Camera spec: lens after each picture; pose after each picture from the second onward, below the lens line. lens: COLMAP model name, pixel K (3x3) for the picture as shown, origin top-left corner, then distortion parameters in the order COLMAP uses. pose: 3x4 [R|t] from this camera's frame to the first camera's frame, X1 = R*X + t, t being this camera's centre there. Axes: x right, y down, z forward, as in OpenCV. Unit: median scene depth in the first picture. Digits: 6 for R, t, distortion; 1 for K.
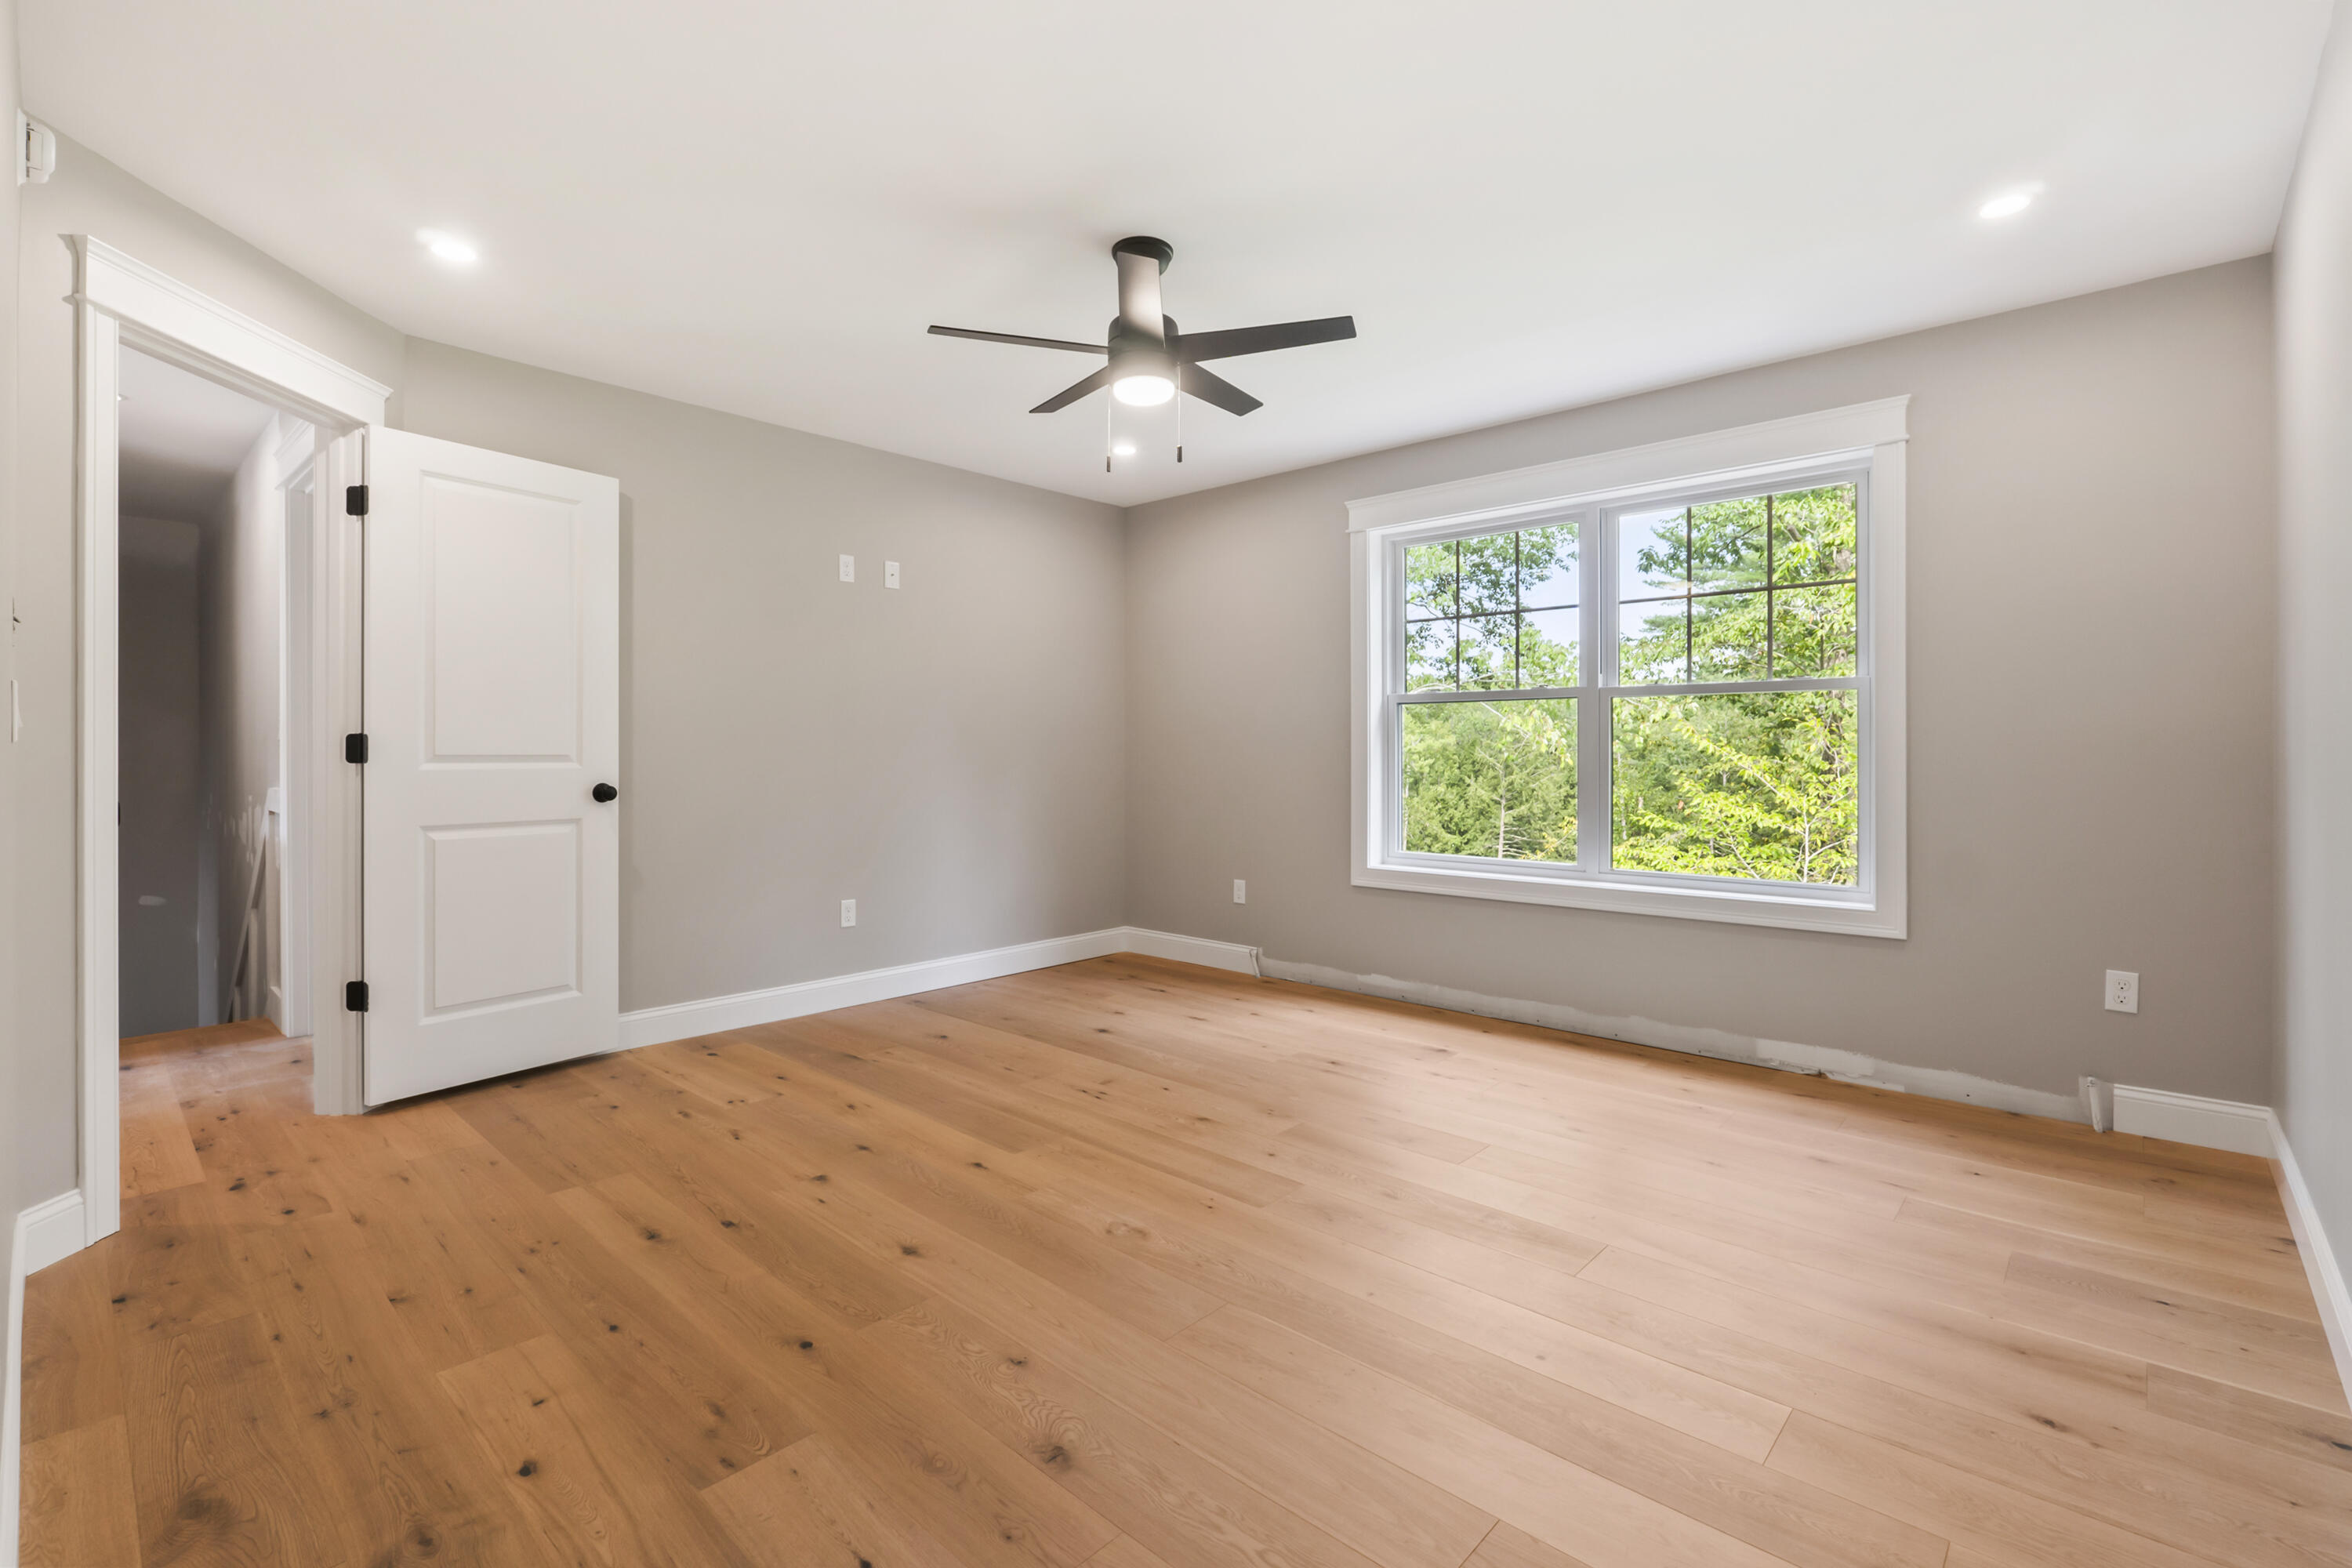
lens RADIAL K [[1044.8, 0, 1171.6], [0, 1044.8, 772.5], [0, 0, 1]] dist [-0.005412, 0.000211]
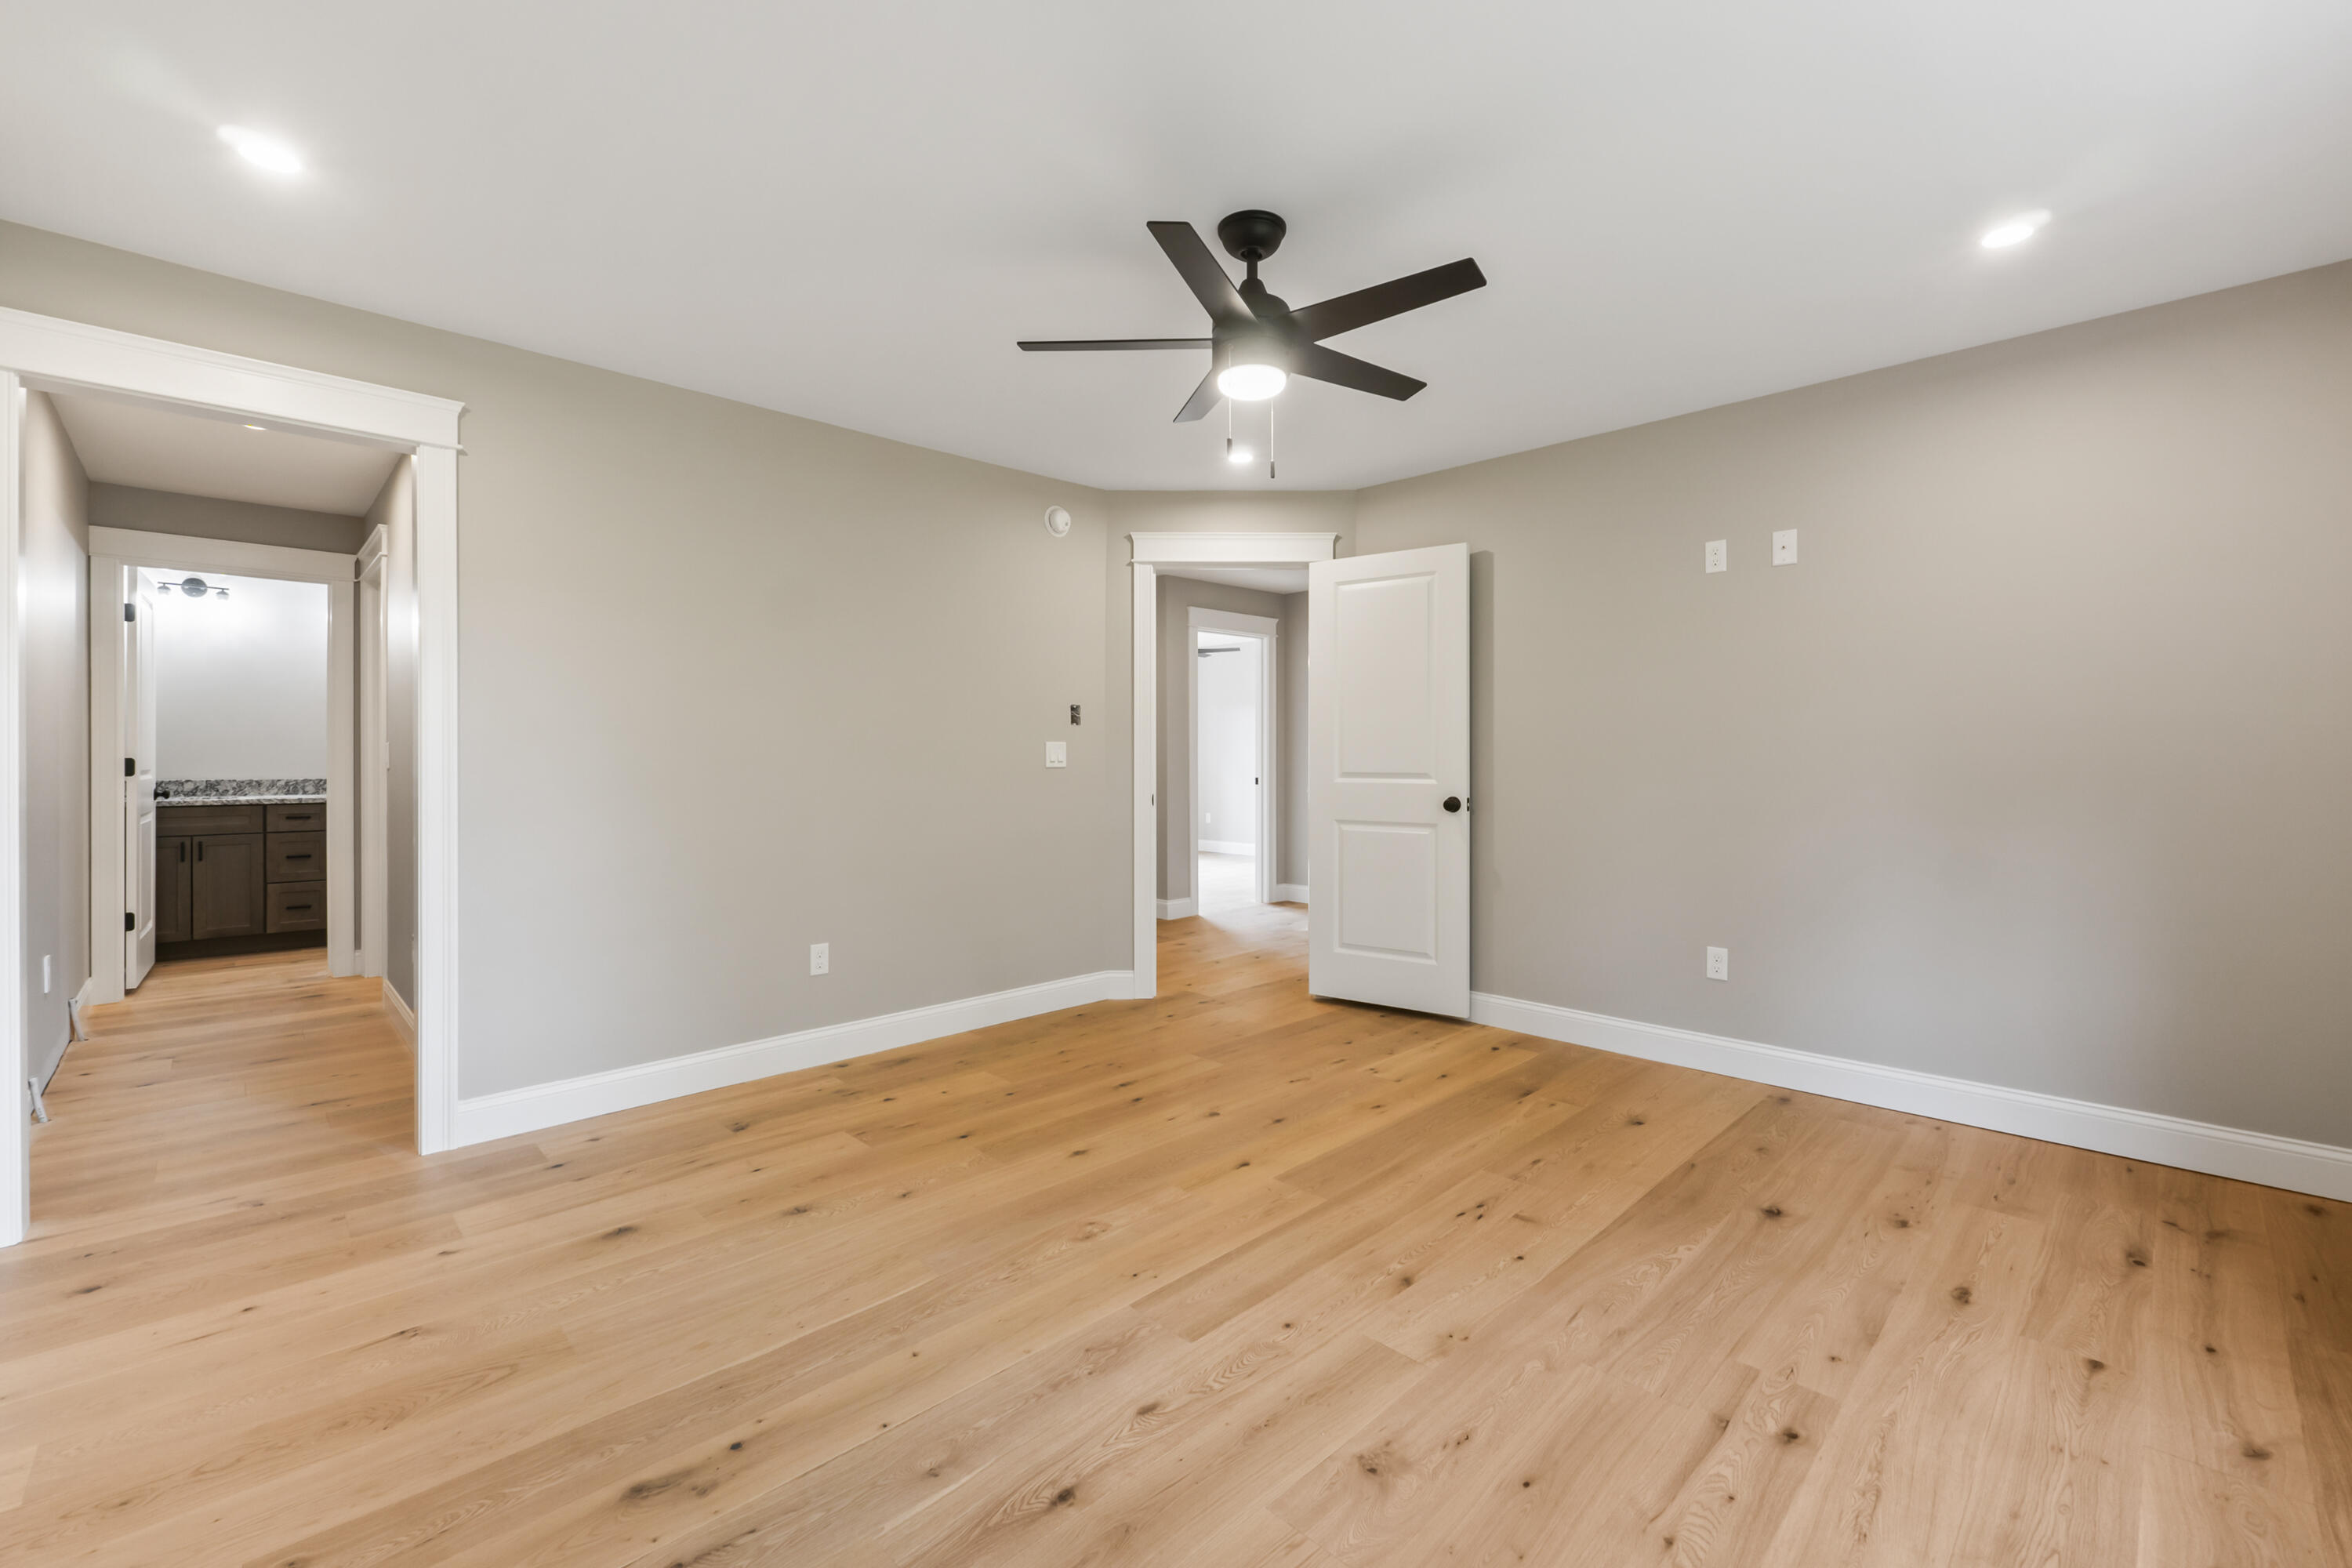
lens RADIAL K [[981.4, 0, 1176.4], [0, 981.4, 770.6], [0, 0, 1]] dist [-0.007409, 0.000138]
pose [[-0.053231, 0.013033, -0.998497, 0.741096], [-0.013925, 0.999808, 0.013793, -0.037794], [0.998485, 0.014638, -0.053039, 0.884768]]
